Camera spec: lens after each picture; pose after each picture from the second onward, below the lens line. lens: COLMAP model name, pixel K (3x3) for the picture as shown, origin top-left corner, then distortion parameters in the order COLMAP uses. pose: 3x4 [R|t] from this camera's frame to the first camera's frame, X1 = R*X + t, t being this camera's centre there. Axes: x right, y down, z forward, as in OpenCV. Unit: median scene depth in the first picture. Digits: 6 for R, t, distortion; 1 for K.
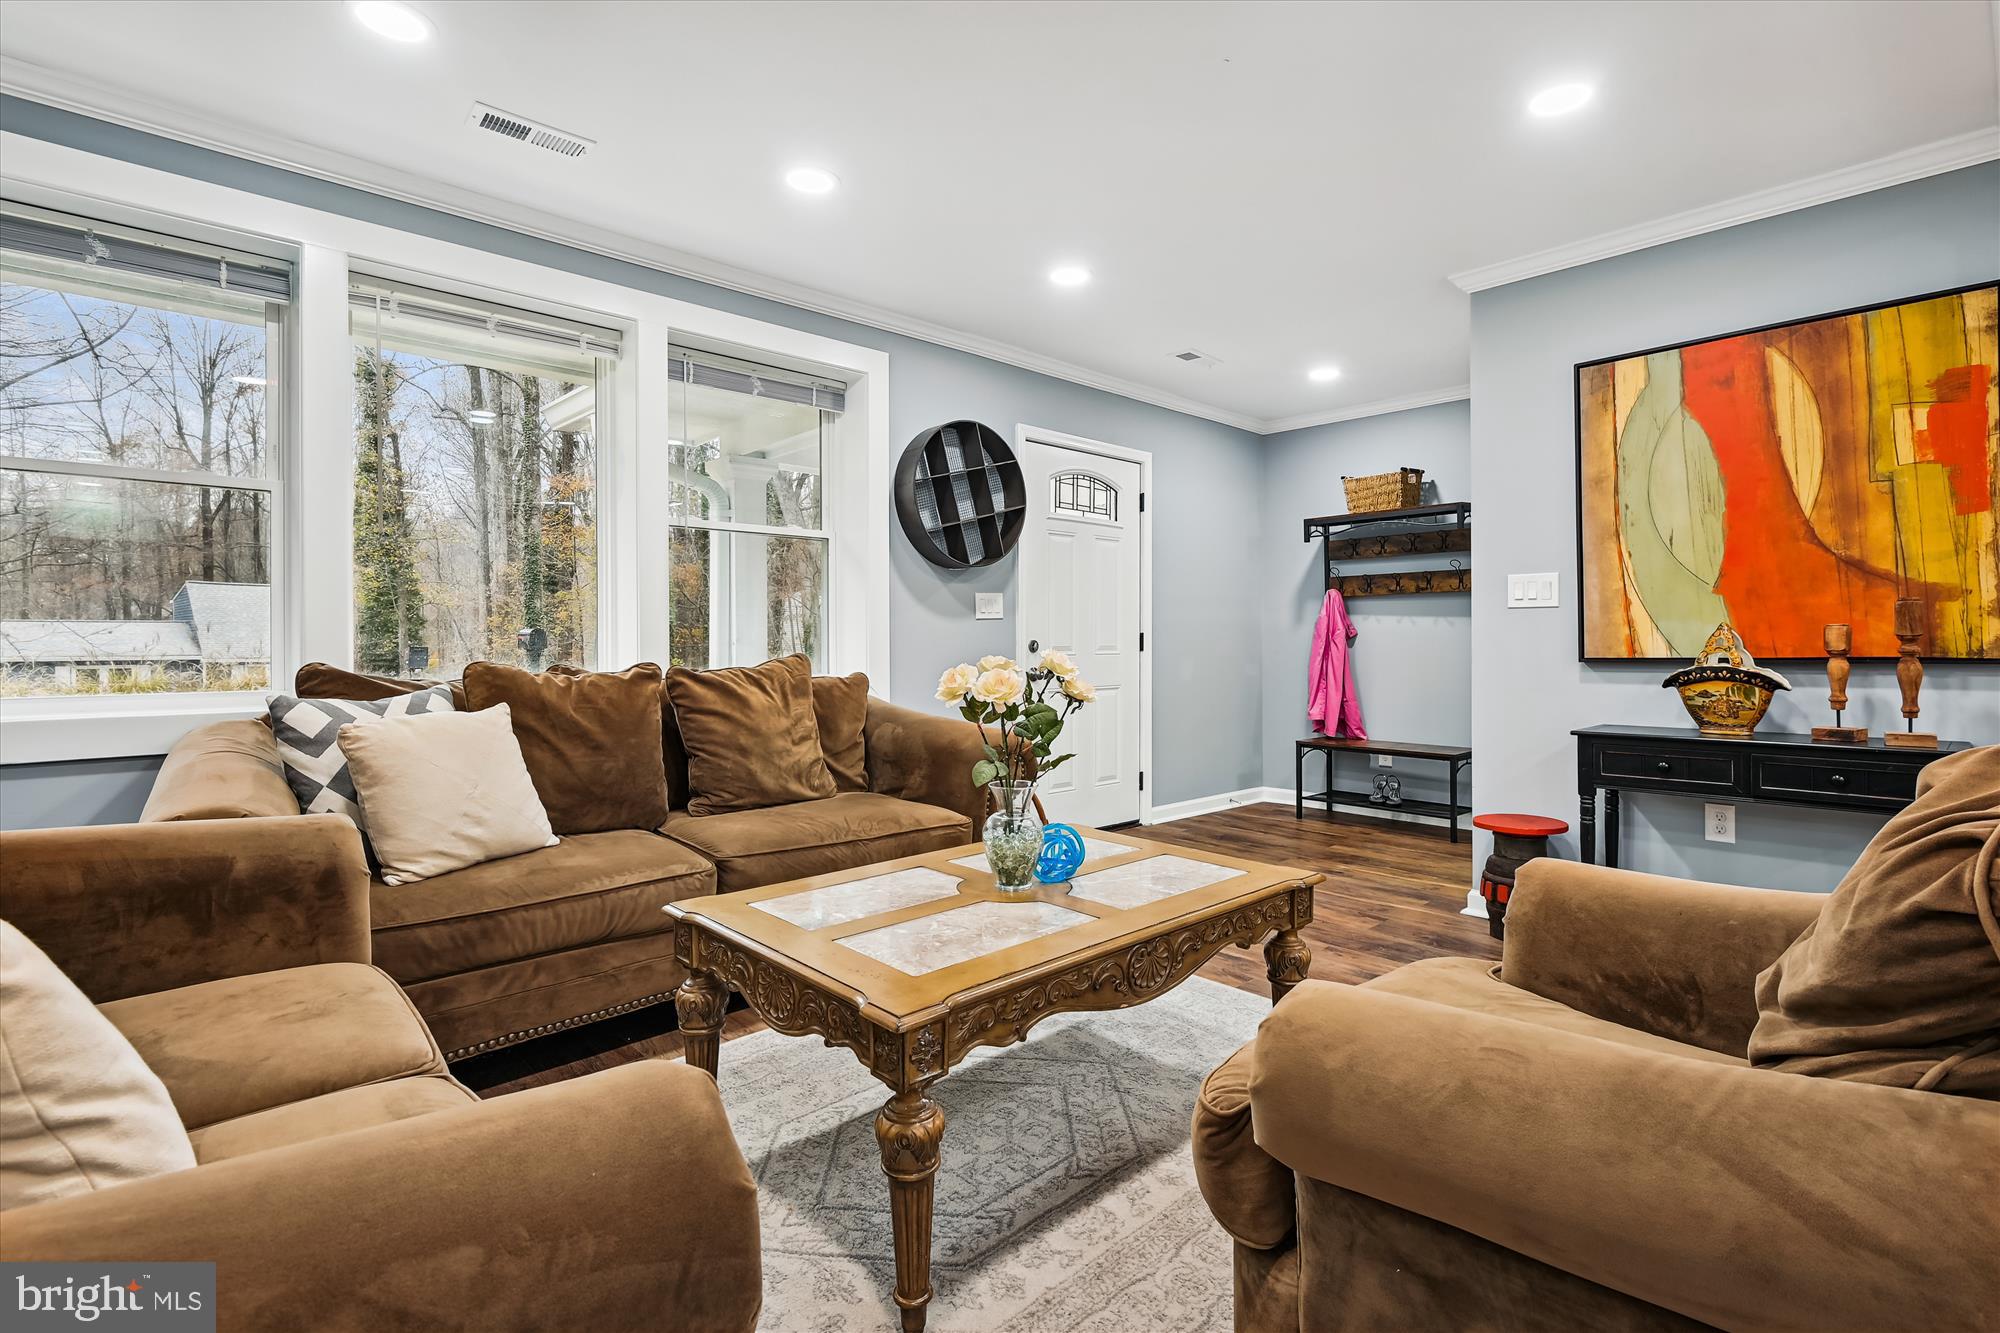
lens RADIAL K [[947.7, 0, 1007.2], [0, 947.7, 635.9], [0, 0, 1]] dist [0.002056, -0.001080]
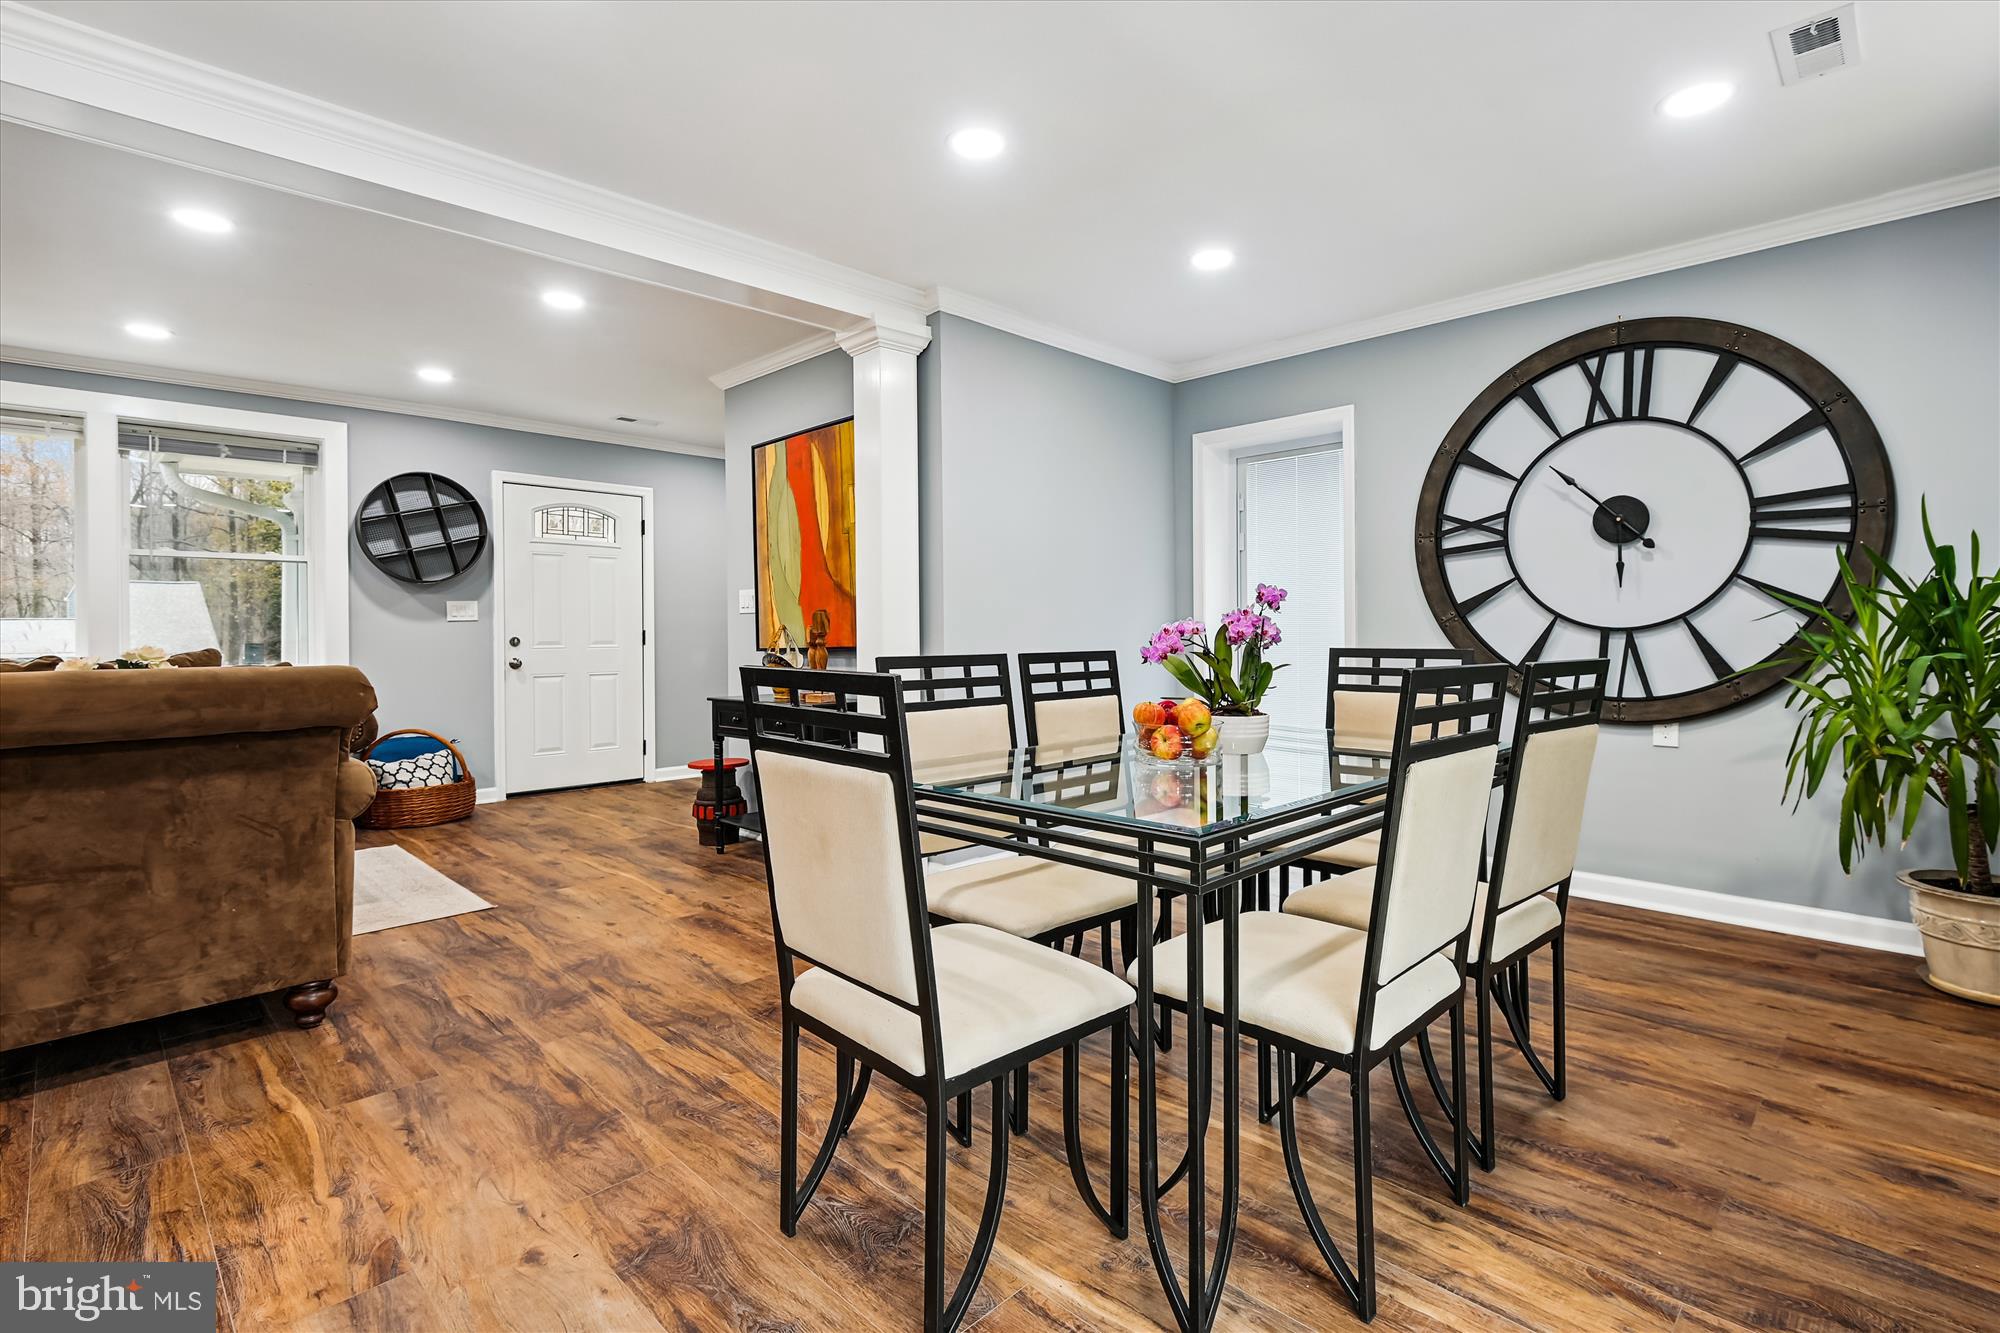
lens RADIAL K [[947.7, 0, 1007.2], [0, 947.7, 635.9], [0, 0, 1]] dist [0.002056, -0.001080]
pose [[0.998994, -0.004789, 0.044580, 0.934286], [0.004523, 0.999971, 0.006073, -0.002722], [-0.044608, -0.005865, 0.998987, -0.473226]]
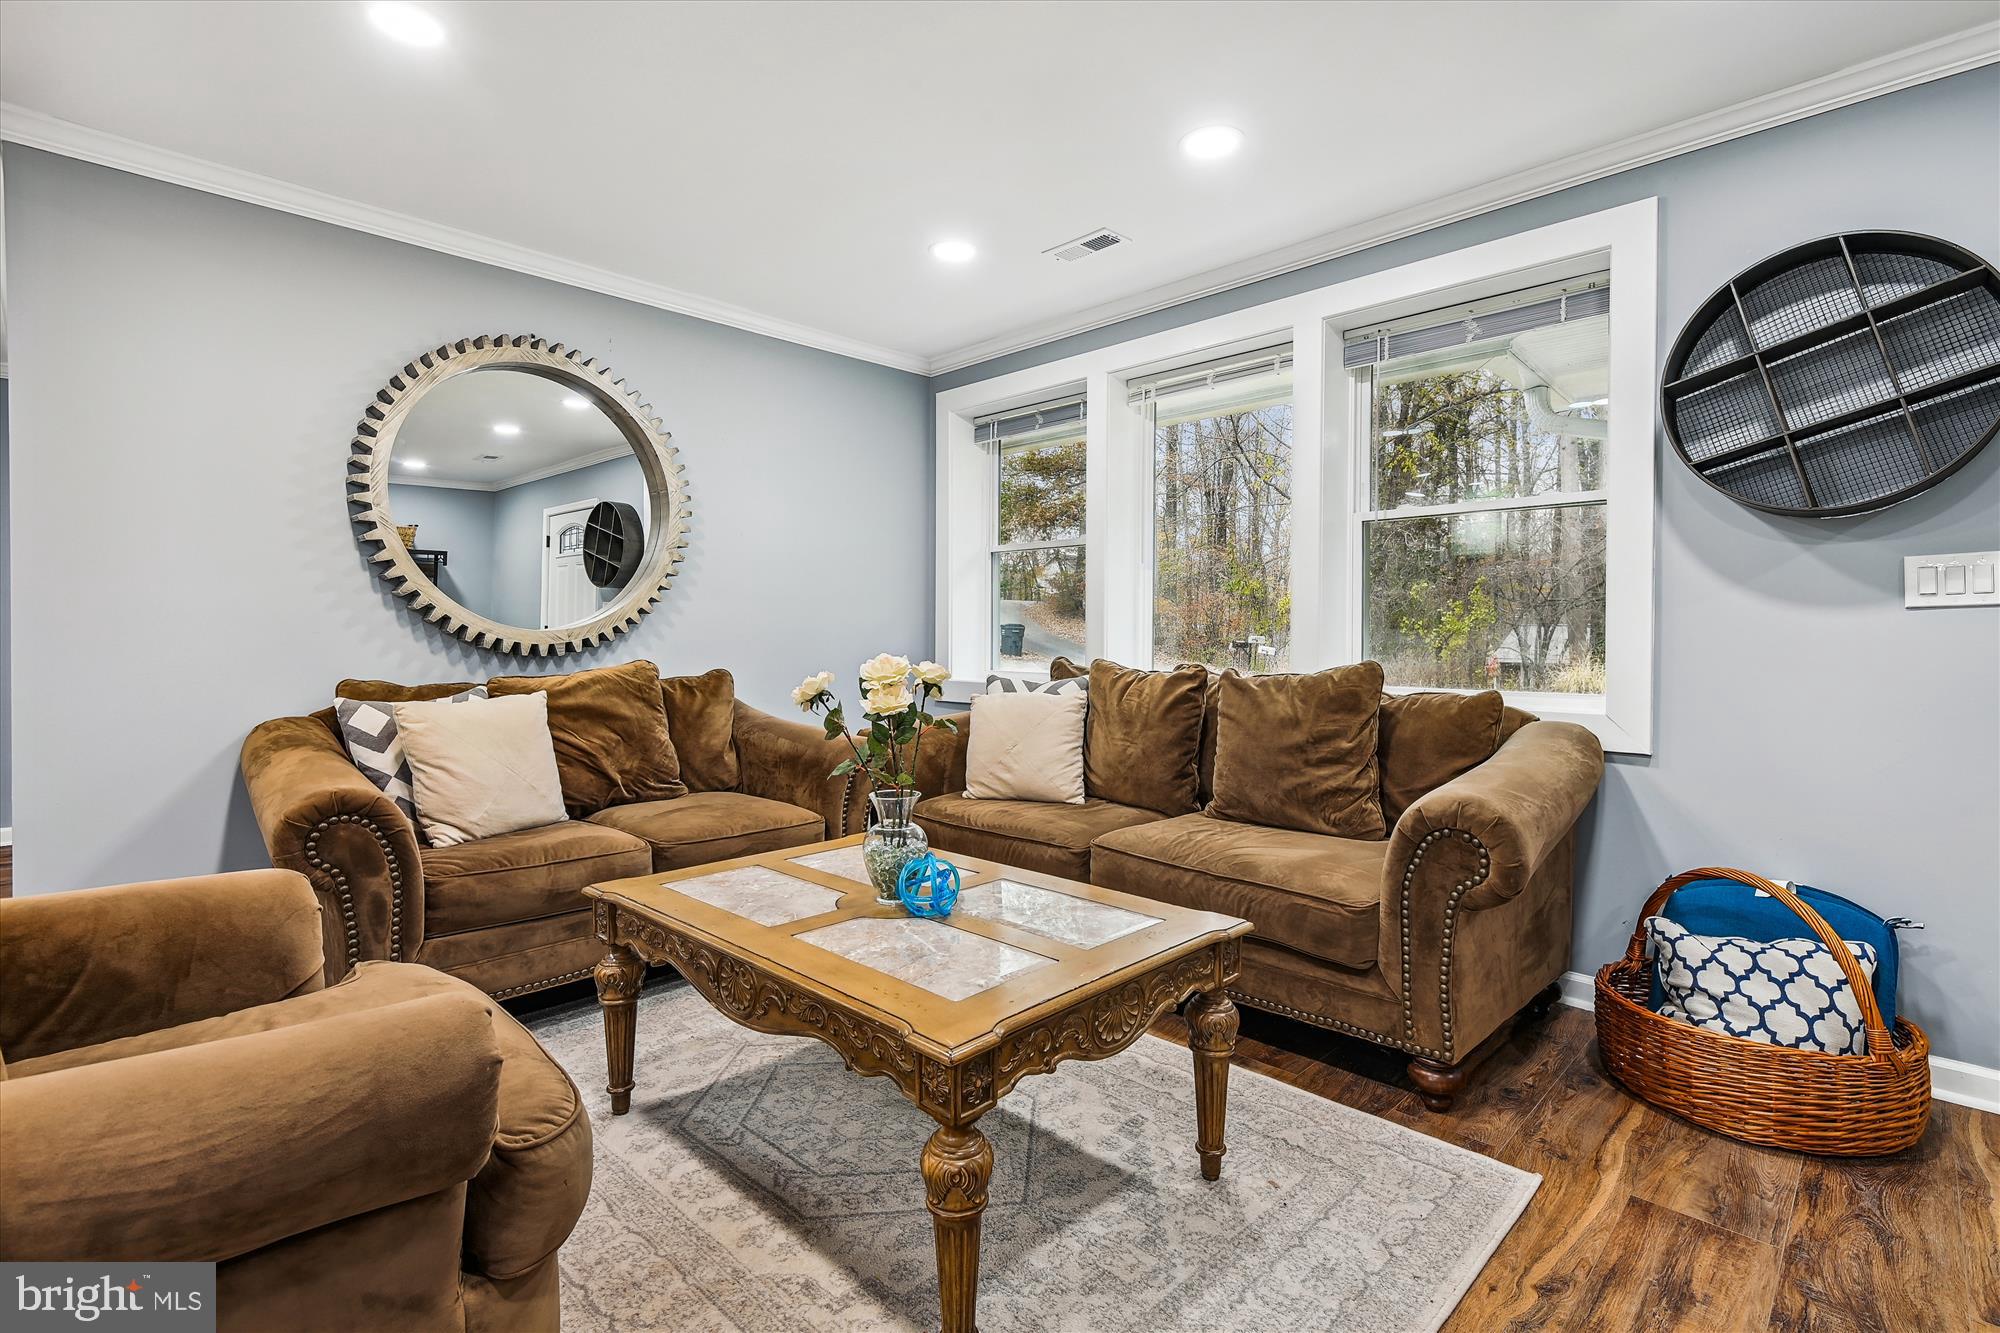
lens RADIAL K [[925.2, 0, 1003.0], [0, 925.2, 638.9], [0, 0, 1]] dist [0.002142, -0.000092]
pose [[0.044672, 0.002916, -0.998997, 0.603841], [-0.000039, 0.999996, 0.002917, -0.003357], [0.999002, -0.000092, 0.044672, 0.676206]]
